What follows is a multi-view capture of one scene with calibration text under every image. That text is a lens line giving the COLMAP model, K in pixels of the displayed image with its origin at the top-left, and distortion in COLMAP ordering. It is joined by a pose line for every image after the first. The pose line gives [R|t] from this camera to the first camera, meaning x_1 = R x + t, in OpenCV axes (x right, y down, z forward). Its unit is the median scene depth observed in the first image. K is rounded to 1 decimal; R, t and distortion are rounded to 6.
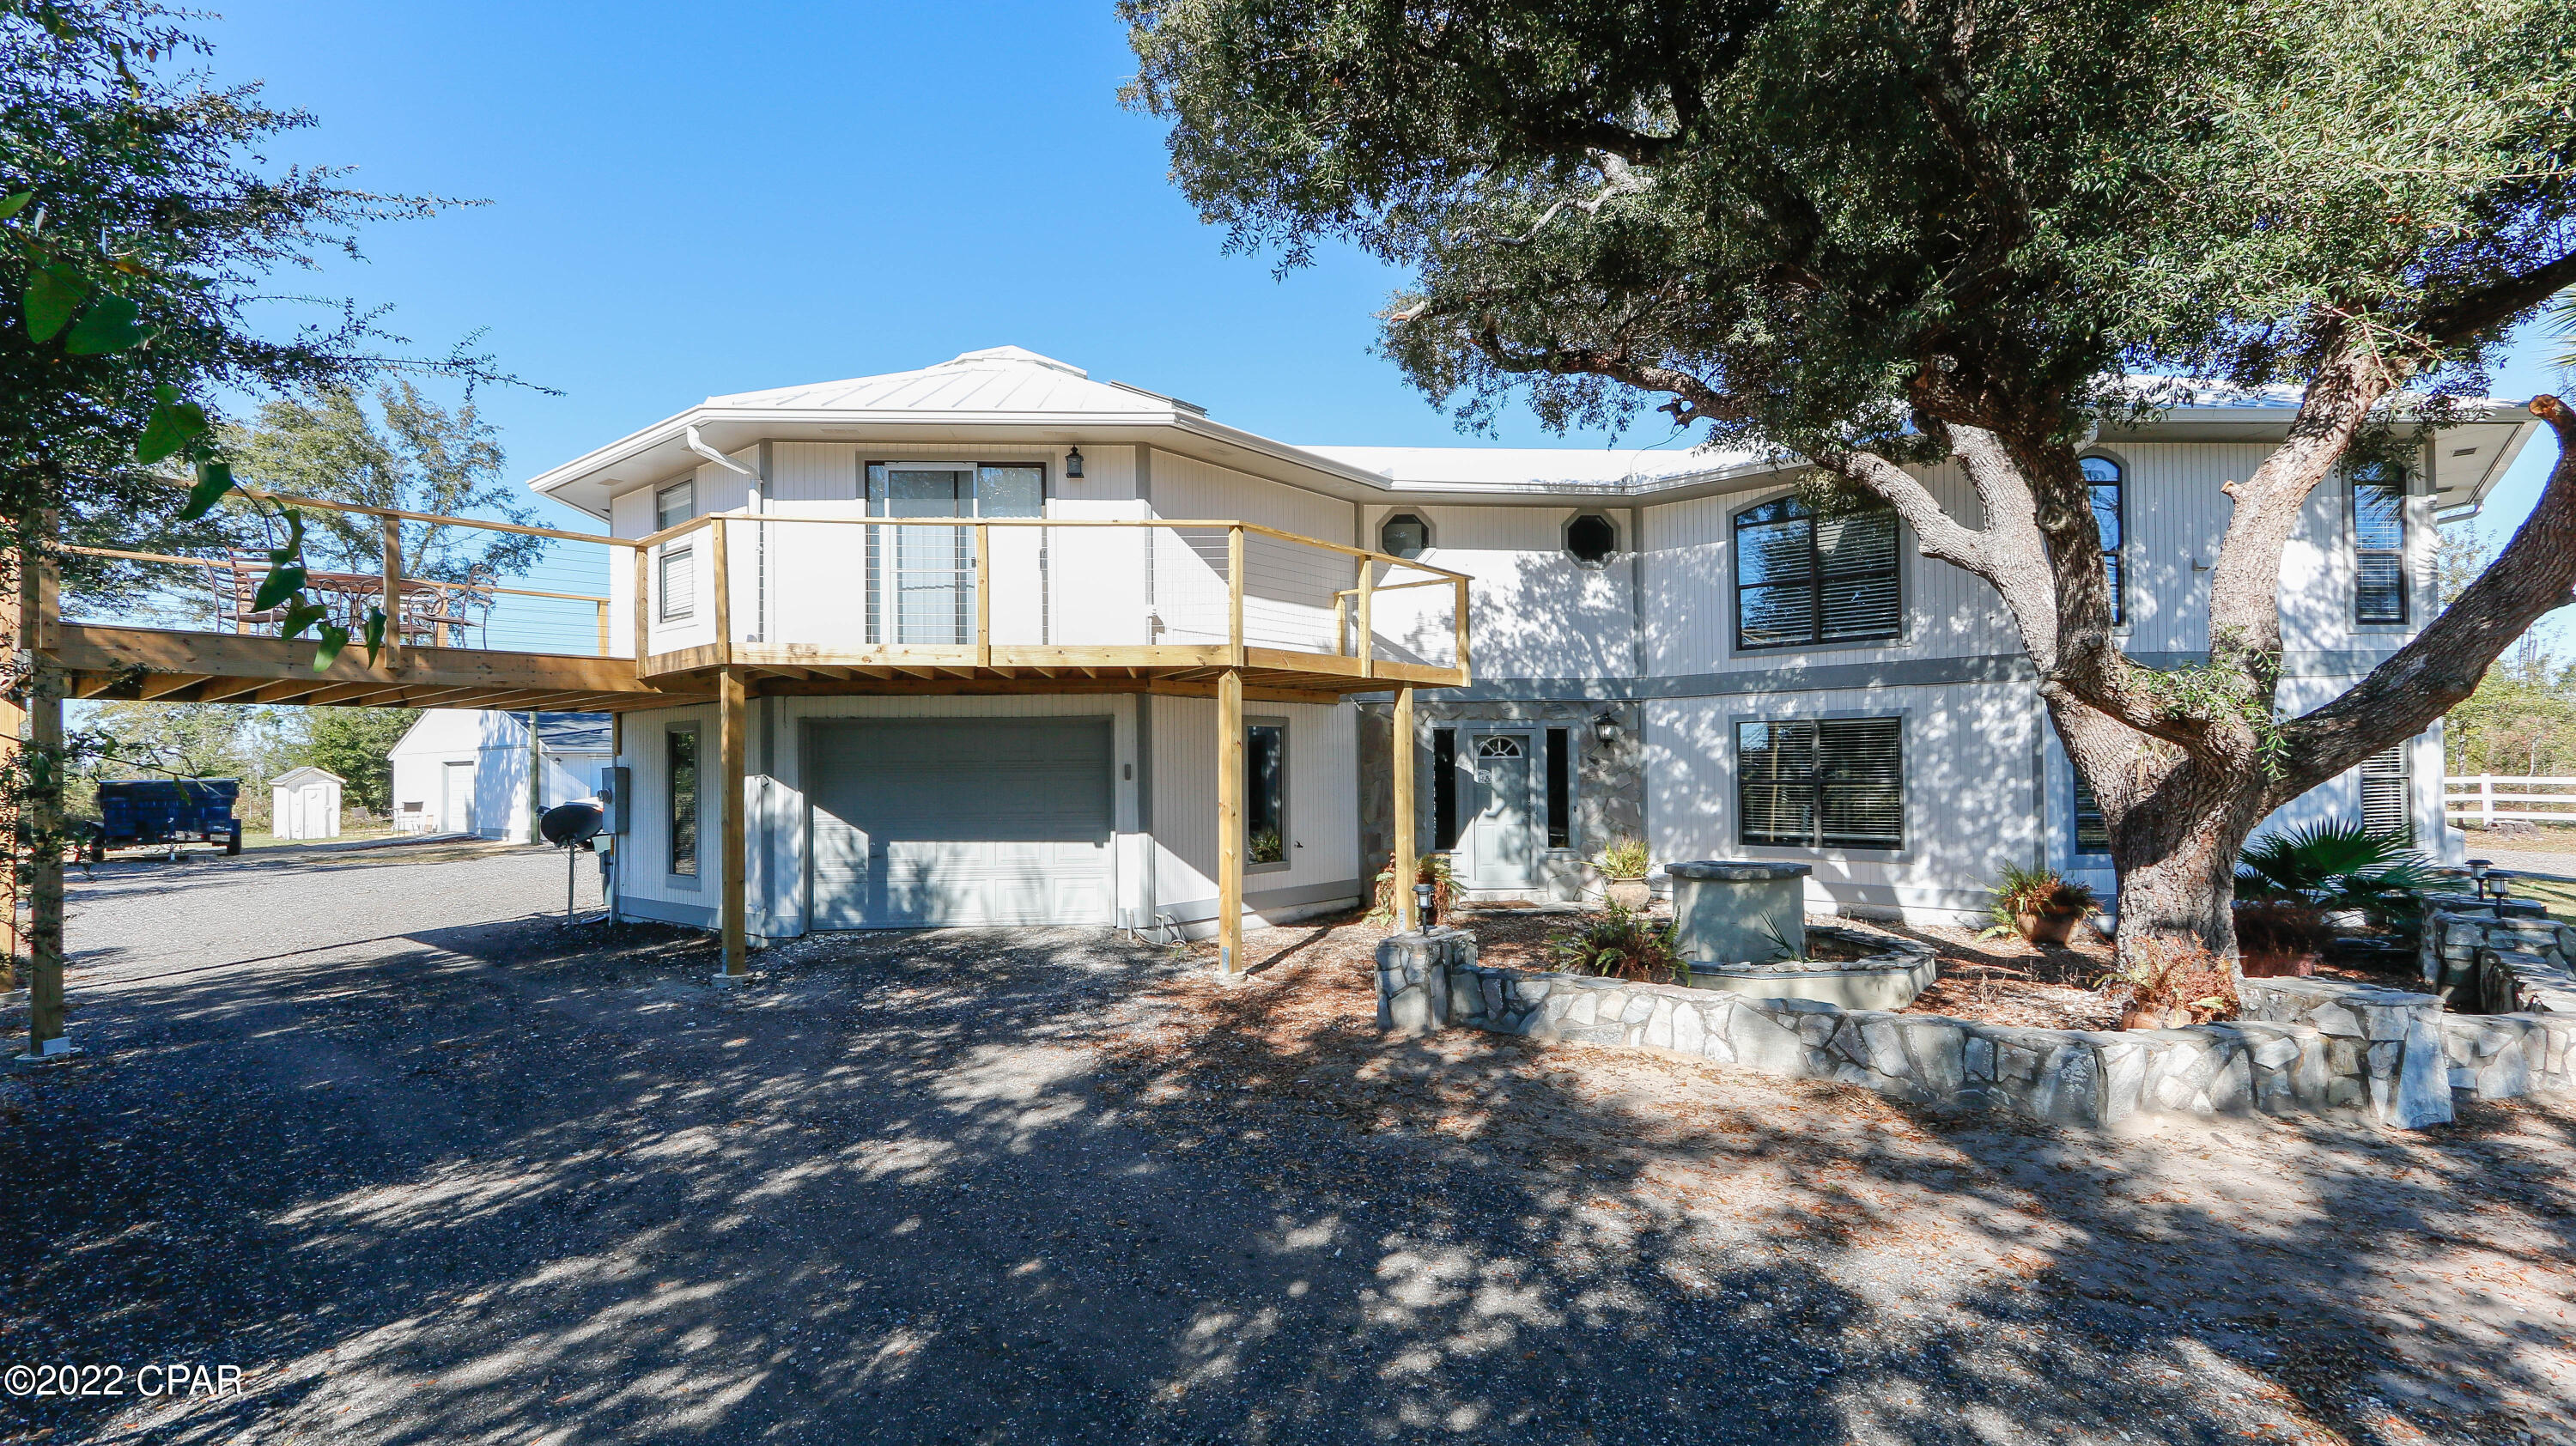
lens RADIAL K [[1232.6, 0, 1305.9], [0, 1232.6, 728.9], [0, 0, 1]] dist [0.016442, -0.000737]
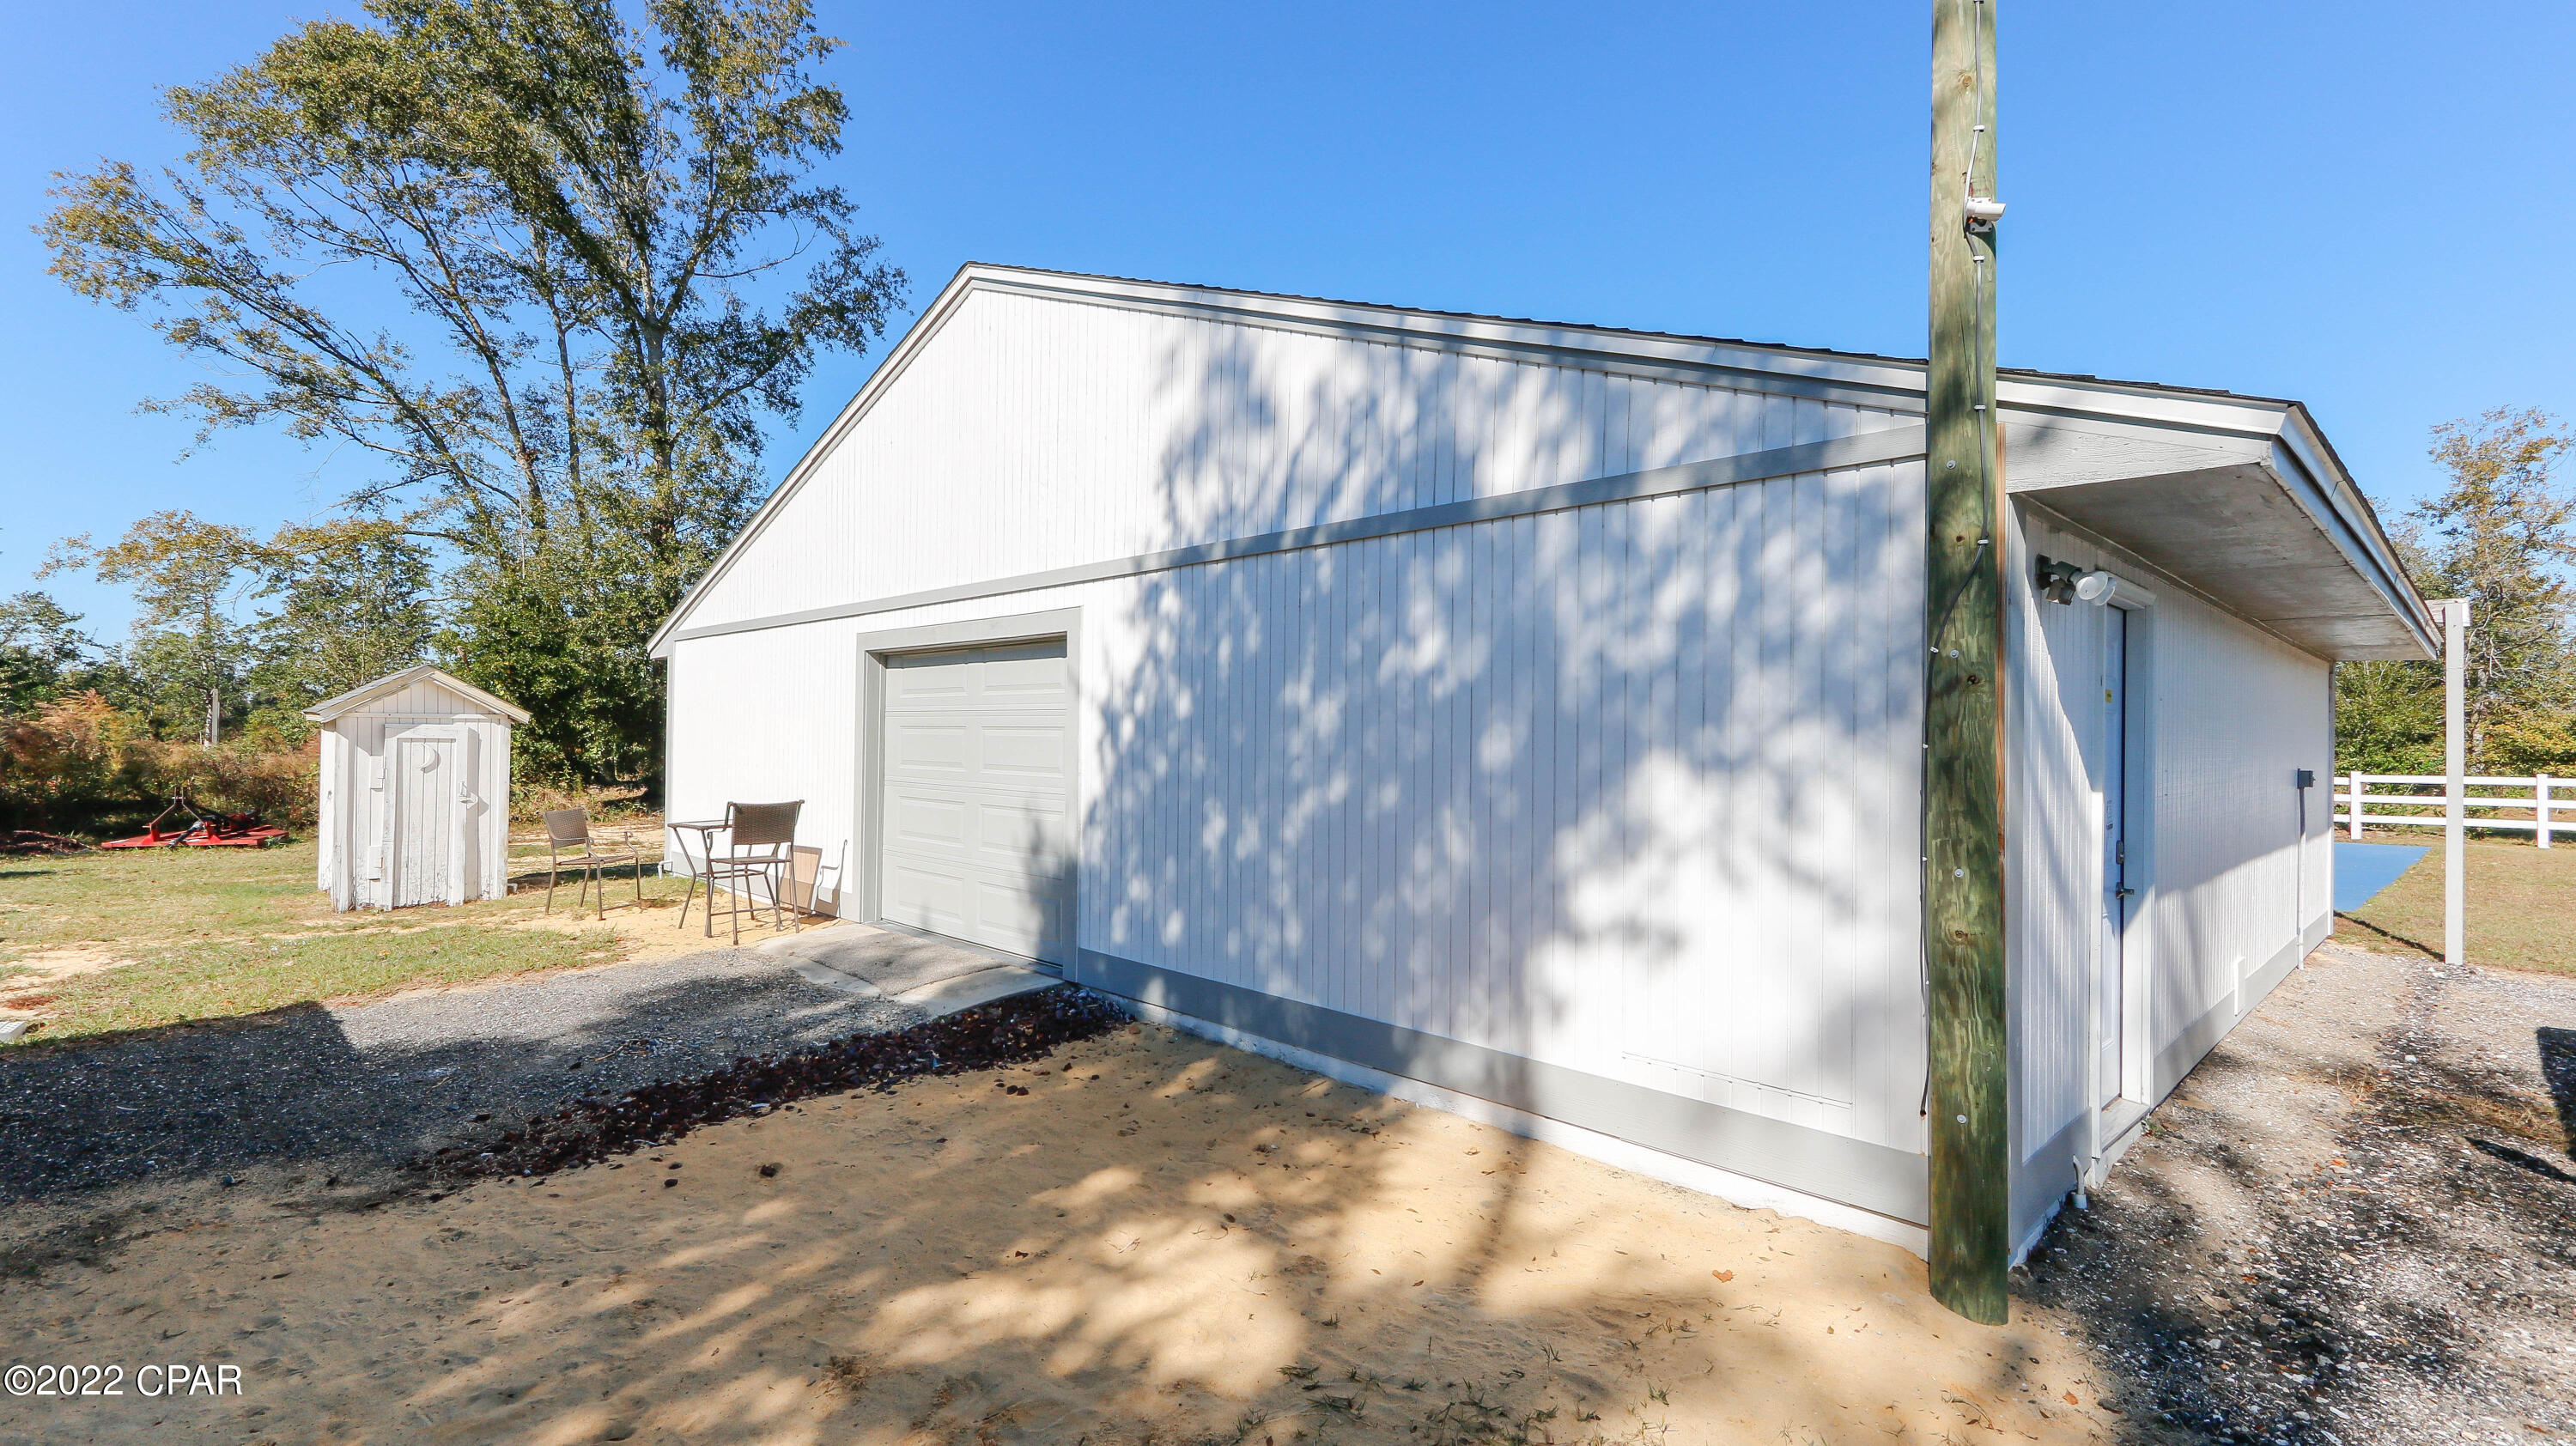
lens RADIAL K [[1232.6, 0, 1301.7], [0, 1232.6, 722.0], [0, 0, 1]] dist [0.016442, -0.000737]
pose [[0.993078, 0.047064, -0.107615, -0.410329], [-0.046594, 0.998890, 0.006886, 0.024440], [0.107819, -0.001824, 0.994169, 0.535122]]
